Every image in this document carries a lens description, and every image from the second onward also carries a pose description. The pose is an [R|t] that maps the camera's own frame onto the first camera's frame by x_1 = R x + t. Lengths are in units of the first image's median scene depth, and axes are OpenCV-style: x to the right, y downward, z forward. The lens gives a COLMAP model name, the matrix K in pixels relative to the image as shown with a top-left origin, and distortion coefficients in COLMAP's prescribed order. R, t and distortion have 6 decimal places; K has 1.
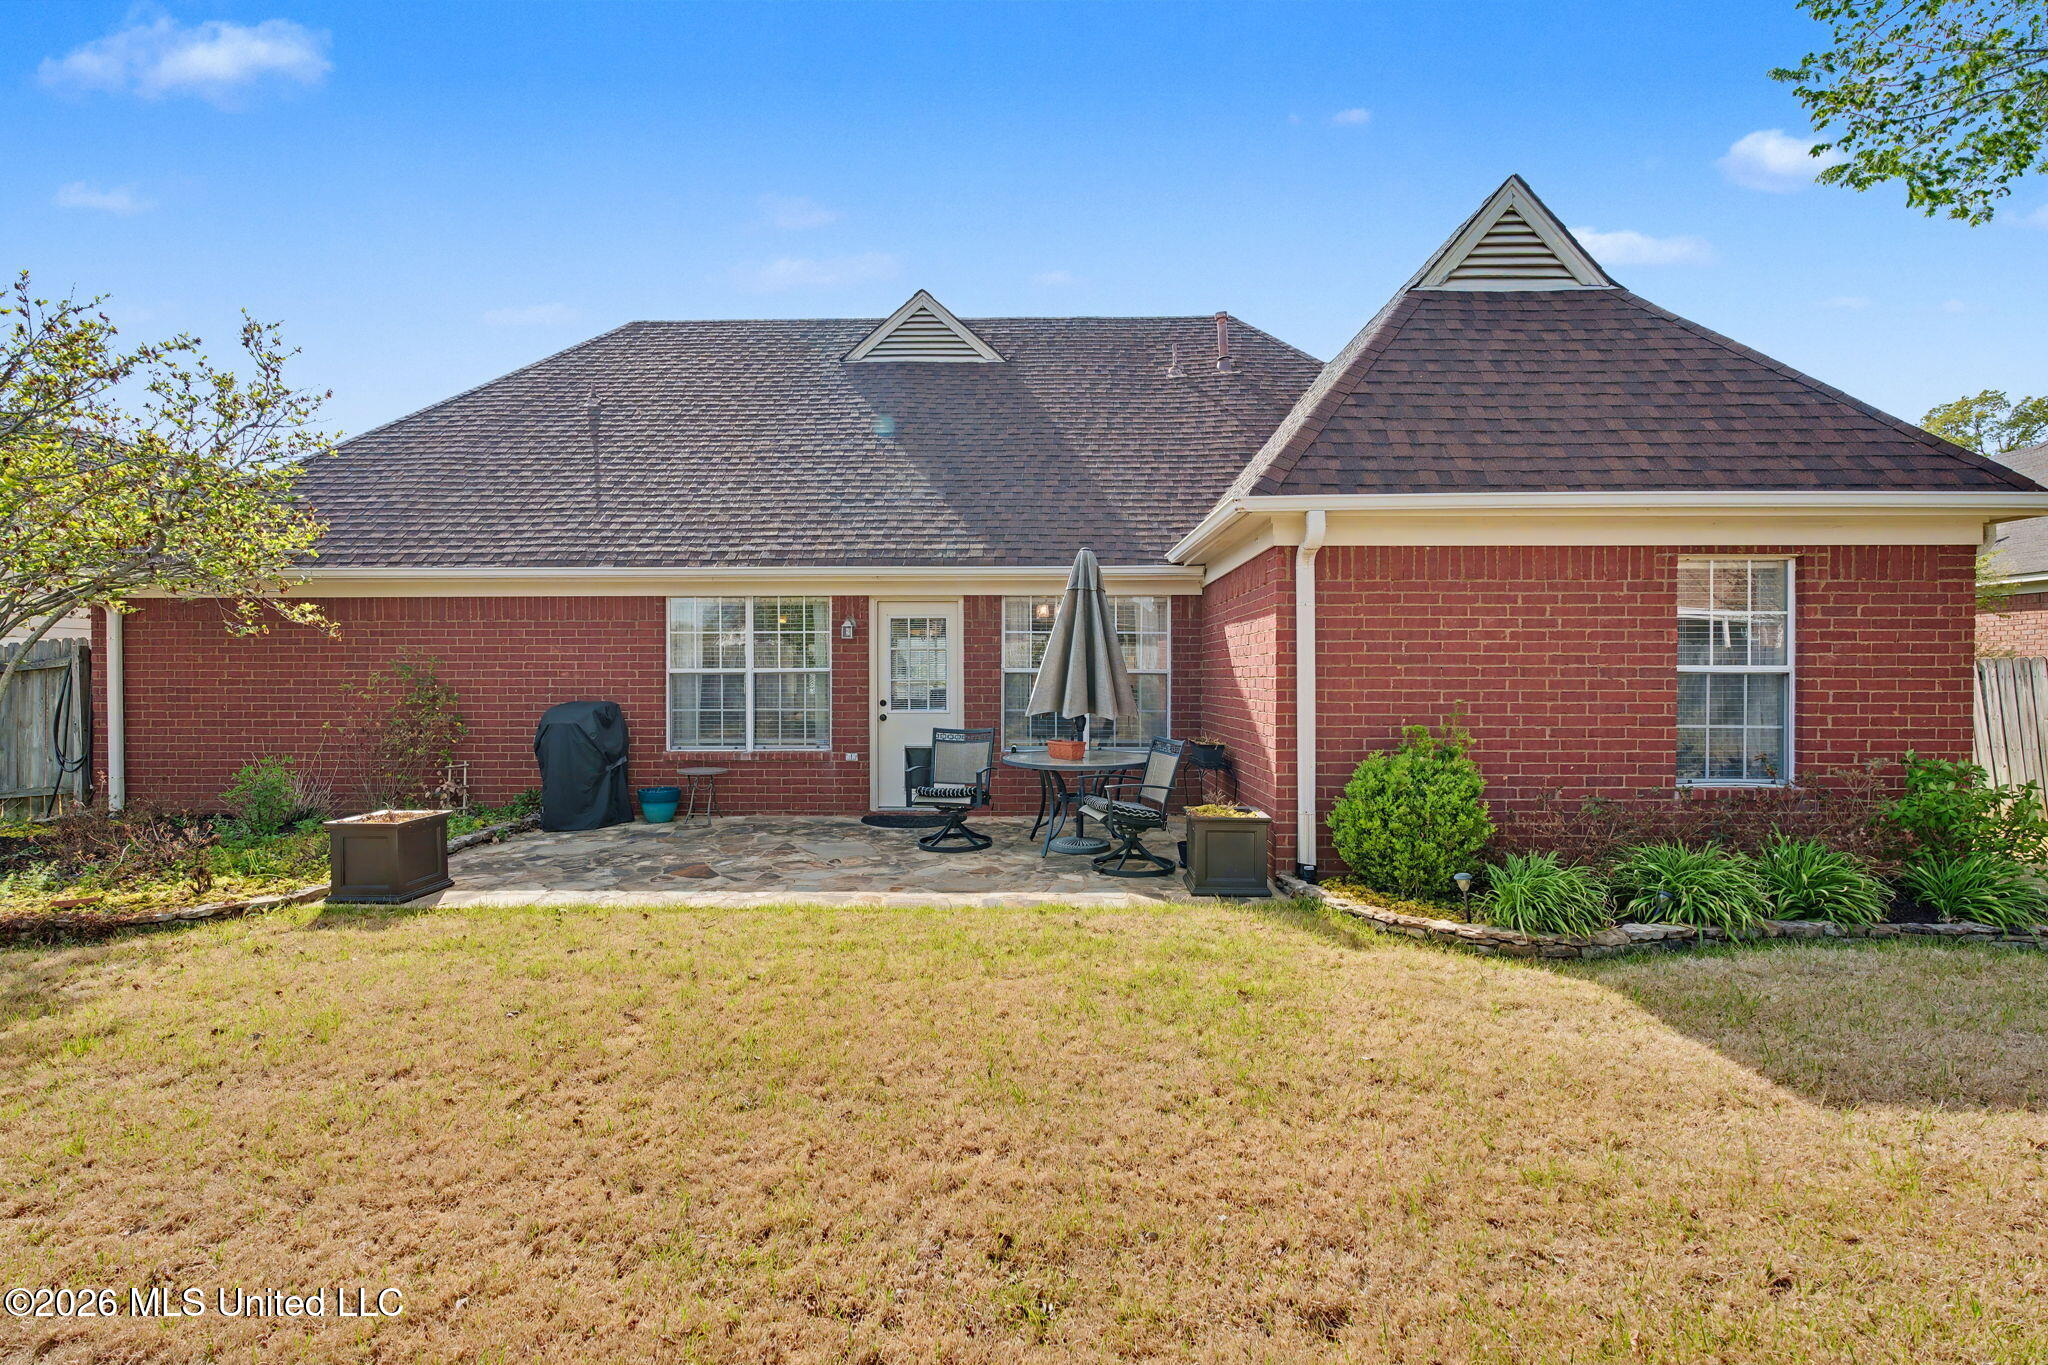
lens RADIAL K [[958.5, 0, 1024.9], [0, 958.5, 682.2], [0, 0, 1]] dist [0.000311, 0.000106]
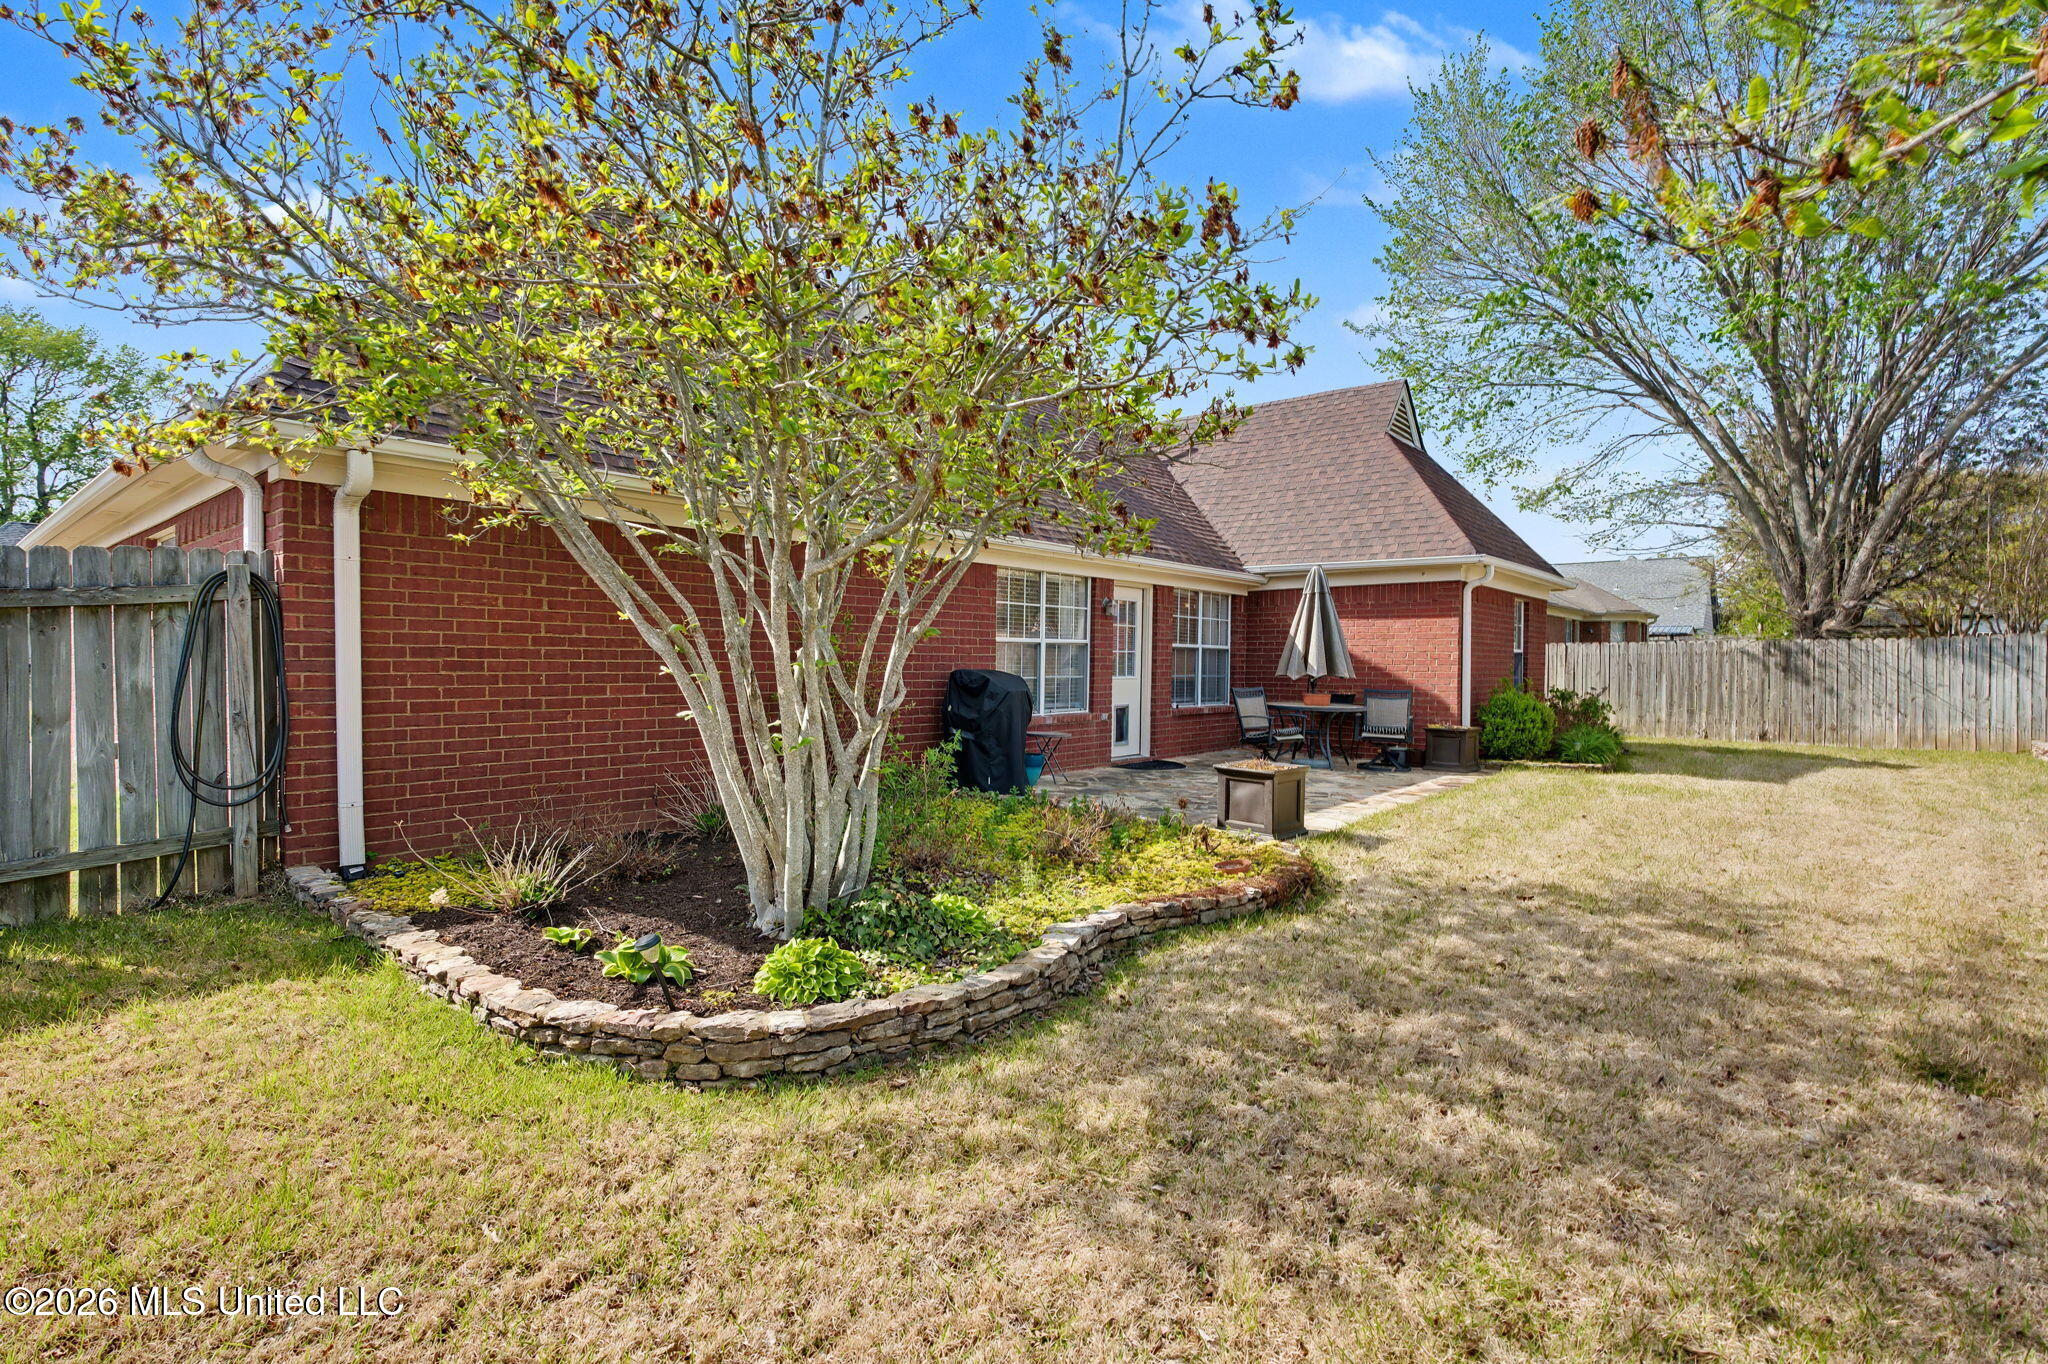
lens RADIAL K [[958.5, 0, 1025.2], [0, 958.5, 682.2], [0, 0, 1]] dist [0.000311, 0.000106]
pose [[0.630676, -0.011176, 0.775966, -1.131953], [-0.000863, 0.999886, 0.015103, 0.018010], [-0.776046, -0.010195, 0.630594, 0.334137]]
